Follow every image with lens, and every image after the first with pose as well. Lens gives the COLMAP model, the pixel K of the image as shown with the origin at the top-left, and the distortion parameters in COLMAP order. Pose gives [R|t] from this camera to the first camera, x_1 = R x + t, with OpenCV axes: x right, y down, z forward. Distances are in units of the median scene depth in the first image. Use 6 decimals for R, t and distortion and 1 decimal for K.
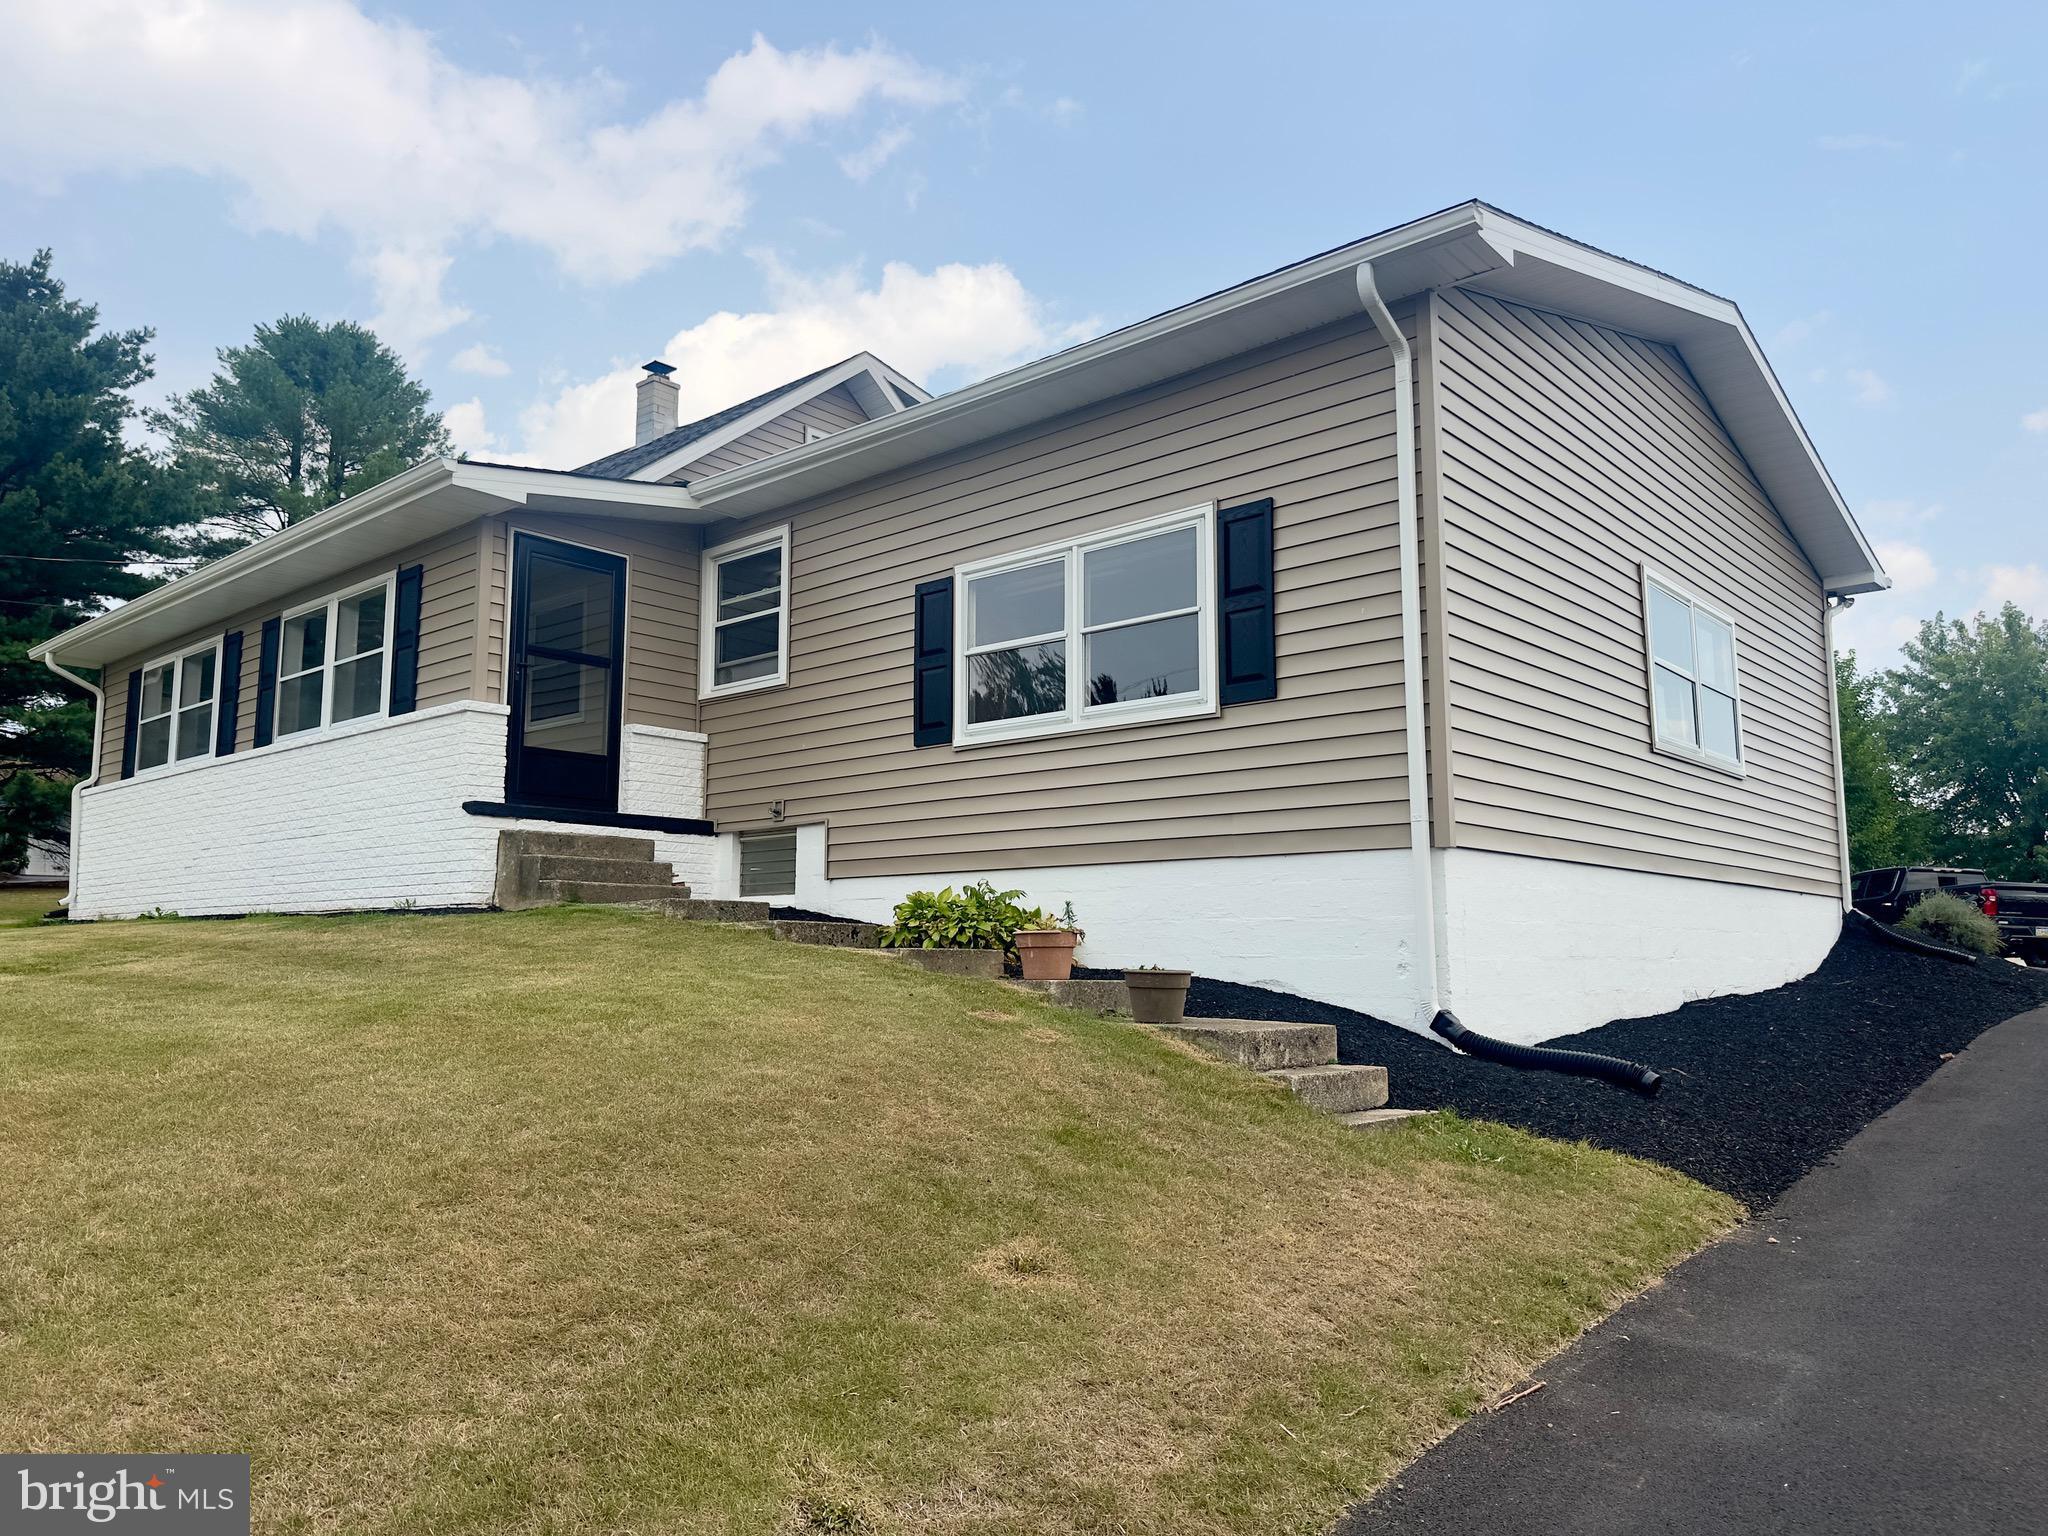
lens RADIAL K [[1449.7, 0, 1025.5], [0, 1449.7, 765.2], [0, 0, 1]] dist [0.019160, -0.008301]
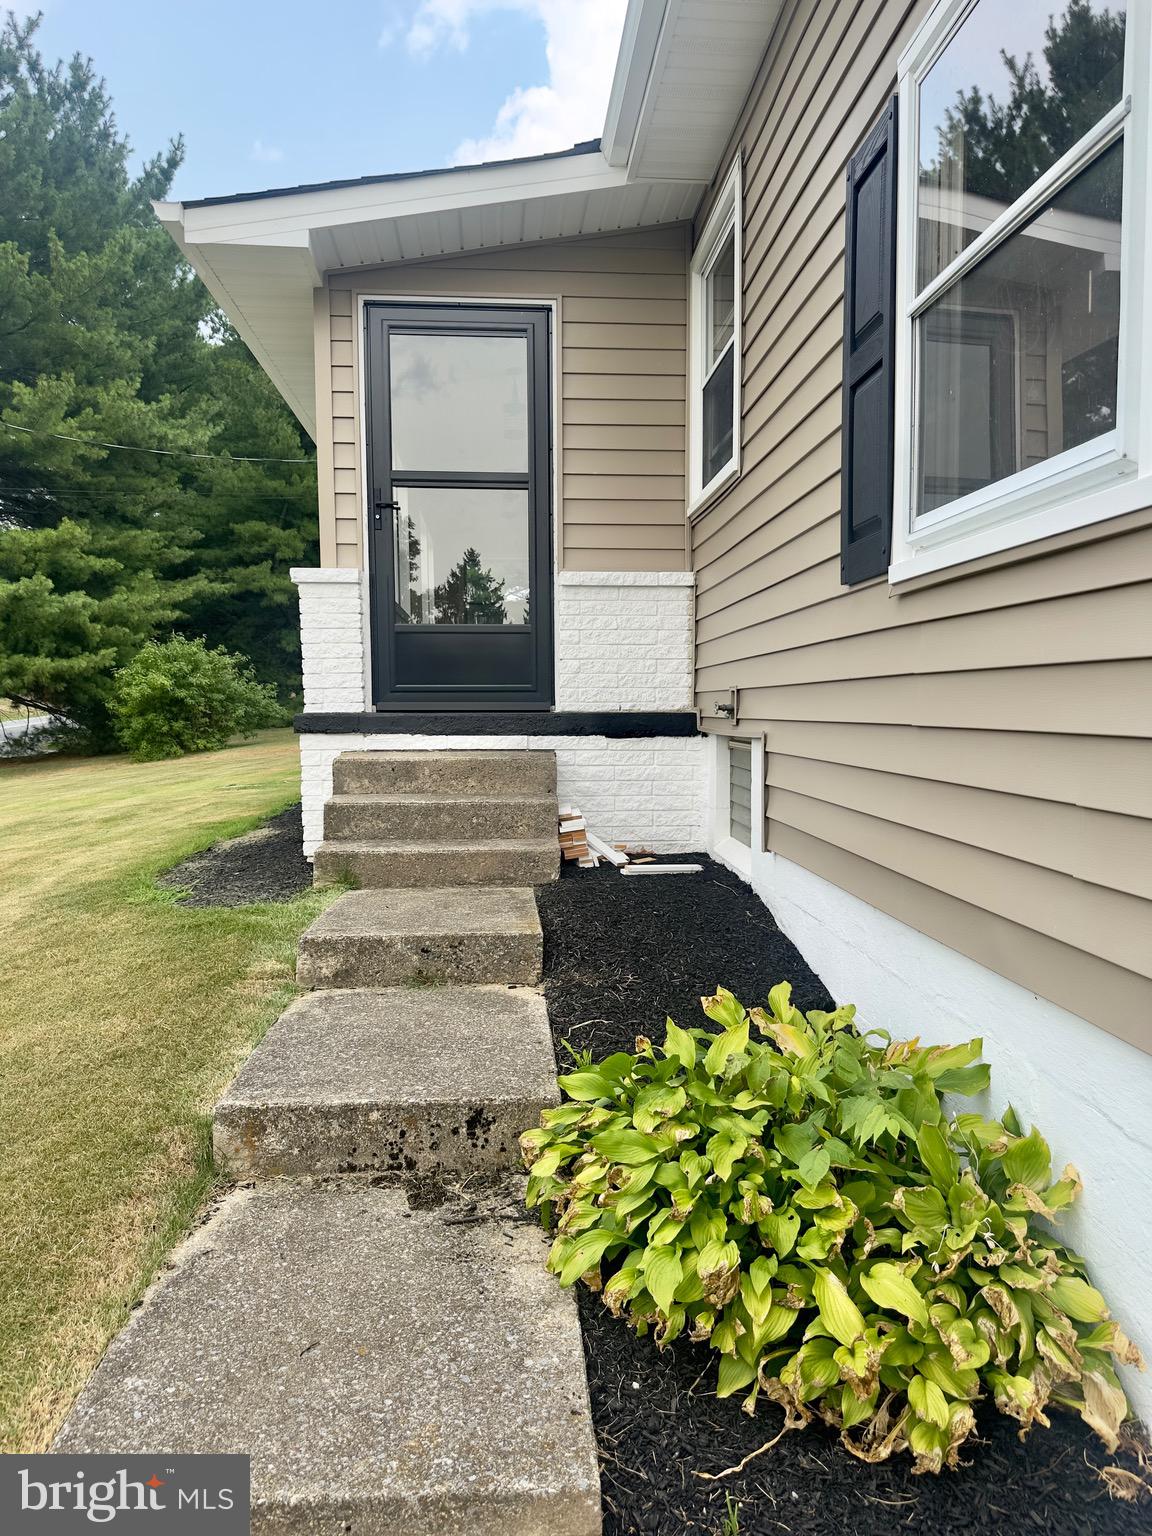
lens RADIAL K [[1087.3, 0, 570.8], [0, 1087.3, 771.3], [0, 0, 1]] dist [0.019160, -0.008301]
pose [[0.708681, 0.040140, -0.704386, 0.085590], [0.096240, 0.983548, 0.152875, -0.015344], [0.698934, -0.176130, 0.693159, 0.702748]]
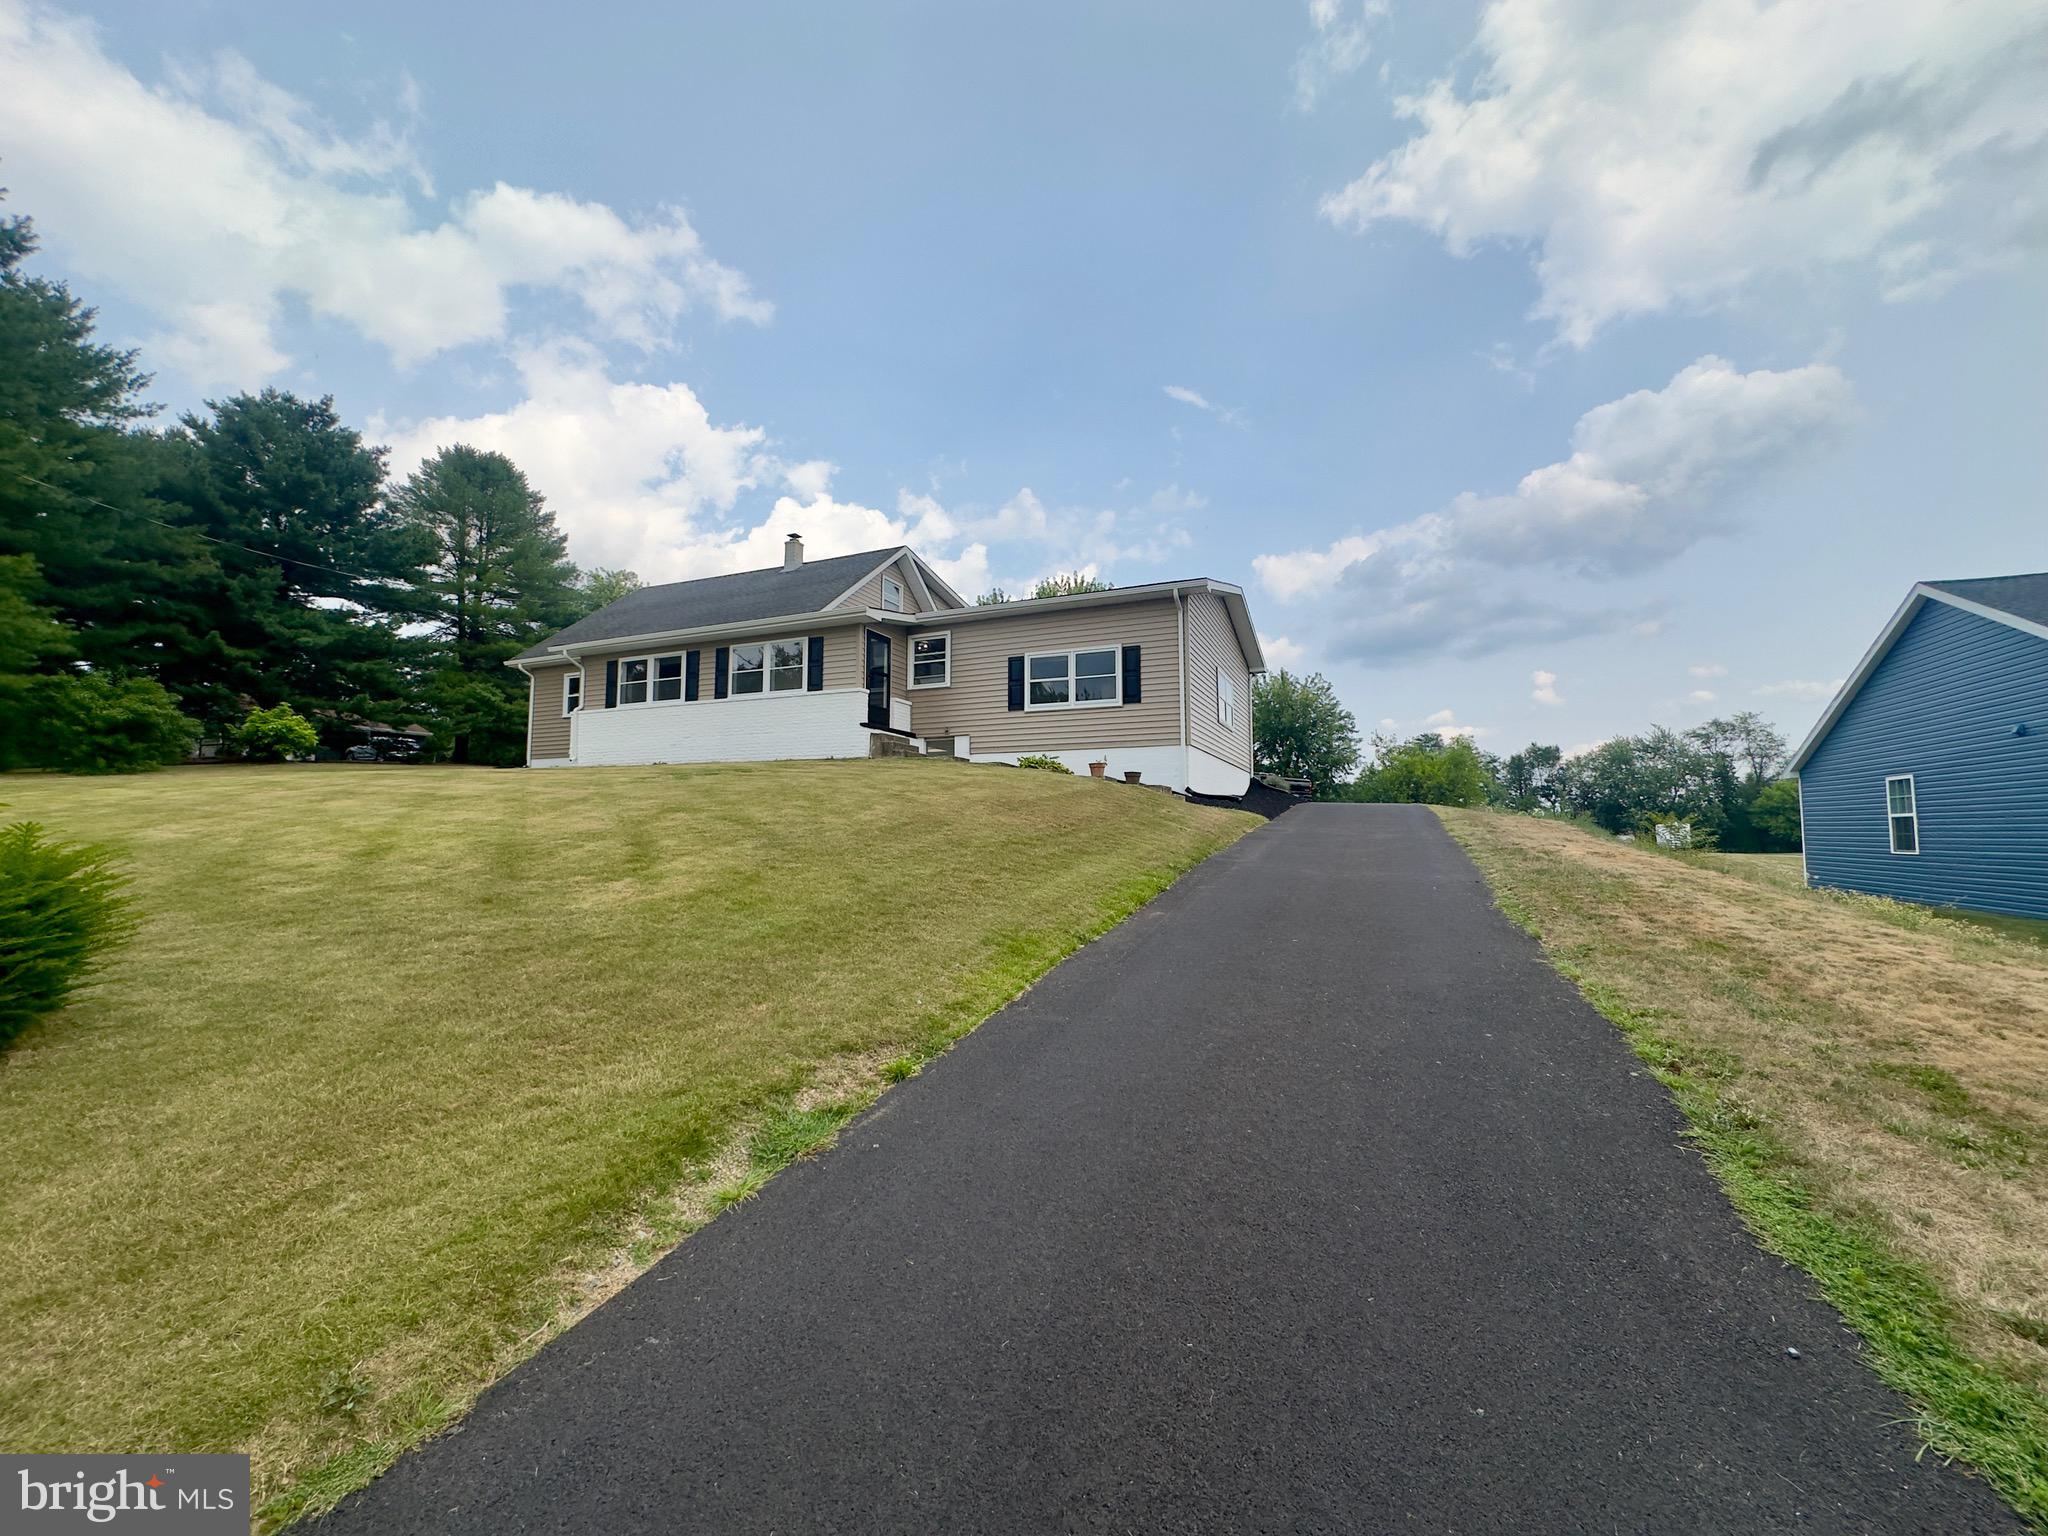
lens RADIAL K [[831.2, 0, 1022.3], [0, 831.2, 777.4], [0, 0, 1]] dist [-0.002292, 0.000978]
pose [[0.950073, 0.022027, 0.311251, -0.578846], [-0.041716, 0.997517, 0.056743, 0.026905], [-0.309228, -0.066895, 0.948632, -0.678458]]
